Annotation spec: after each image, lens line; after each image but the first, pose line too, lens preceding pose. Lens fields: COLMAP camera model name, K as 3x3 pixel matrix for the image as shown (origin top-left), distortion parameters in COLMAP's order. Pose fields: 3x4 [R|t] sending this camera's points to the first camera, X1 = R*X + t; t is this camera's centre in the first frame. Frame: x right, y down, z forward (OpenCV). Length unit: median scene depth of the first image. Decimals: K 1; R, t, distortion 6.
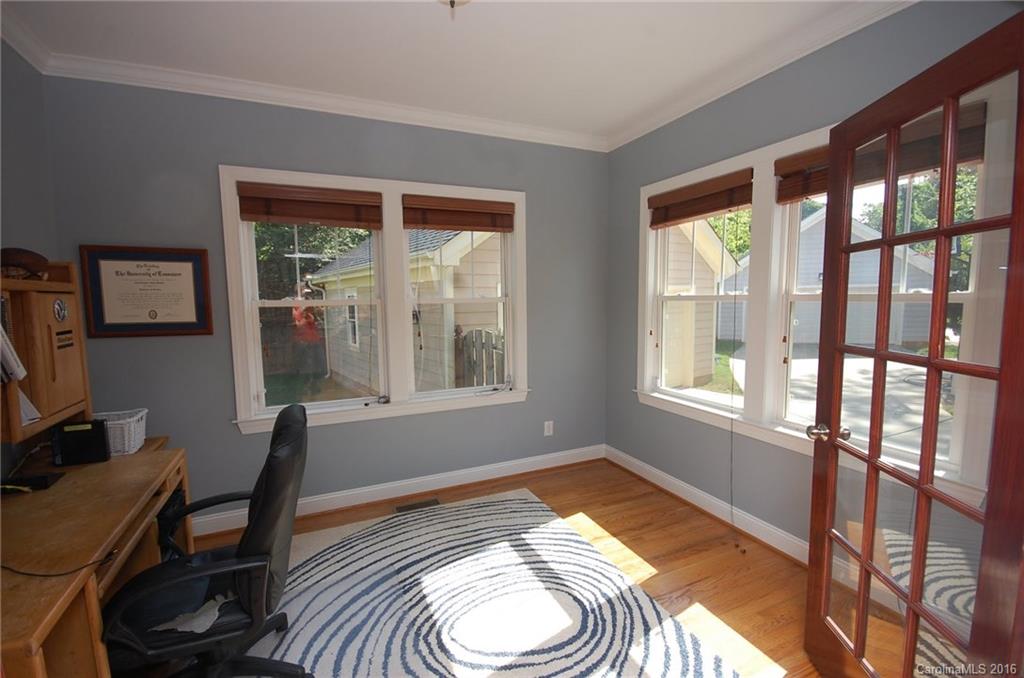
lens RADIAL K [[450.3, 0, 512.0], [0, 450.3, 339.0], [0, 0, 1]] dist [0.018044, -0.014693]
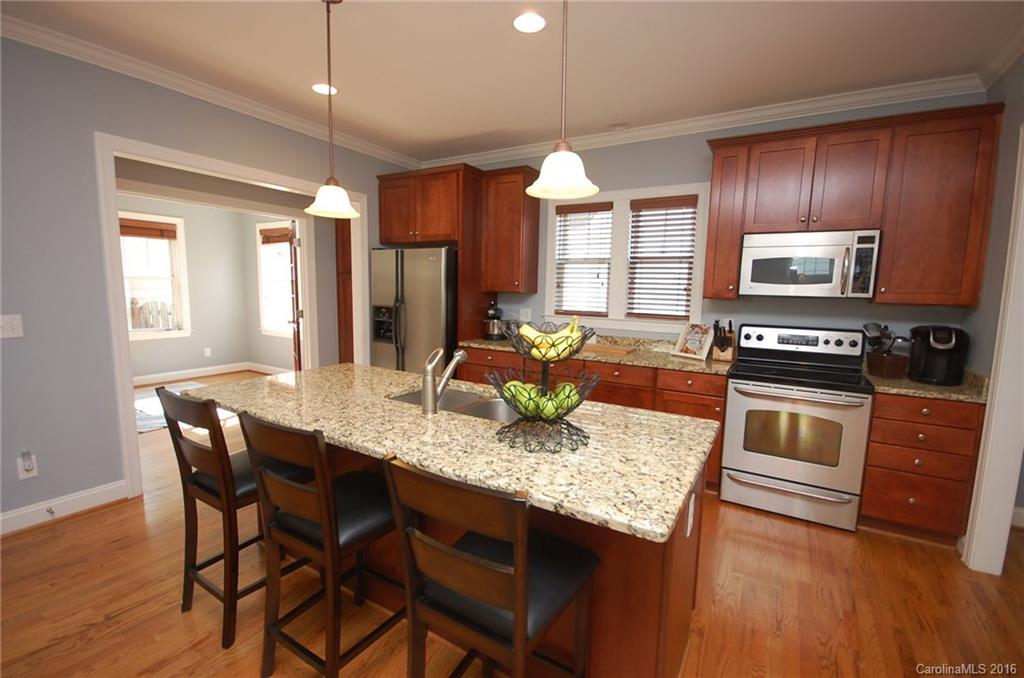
lens RADIAL K [[450.3, 0, 512.0], [0, 450.3, 339.0], [0, 0, 1]] dist [0.018044, -0.014693]
pose [[0.827500, -0.042353, 0.559866, 0.080574], [0.025333, 0.998952, 0.038127, 0.113089], [-0.560894, -0.017367, 0.827706, -1.200156]]
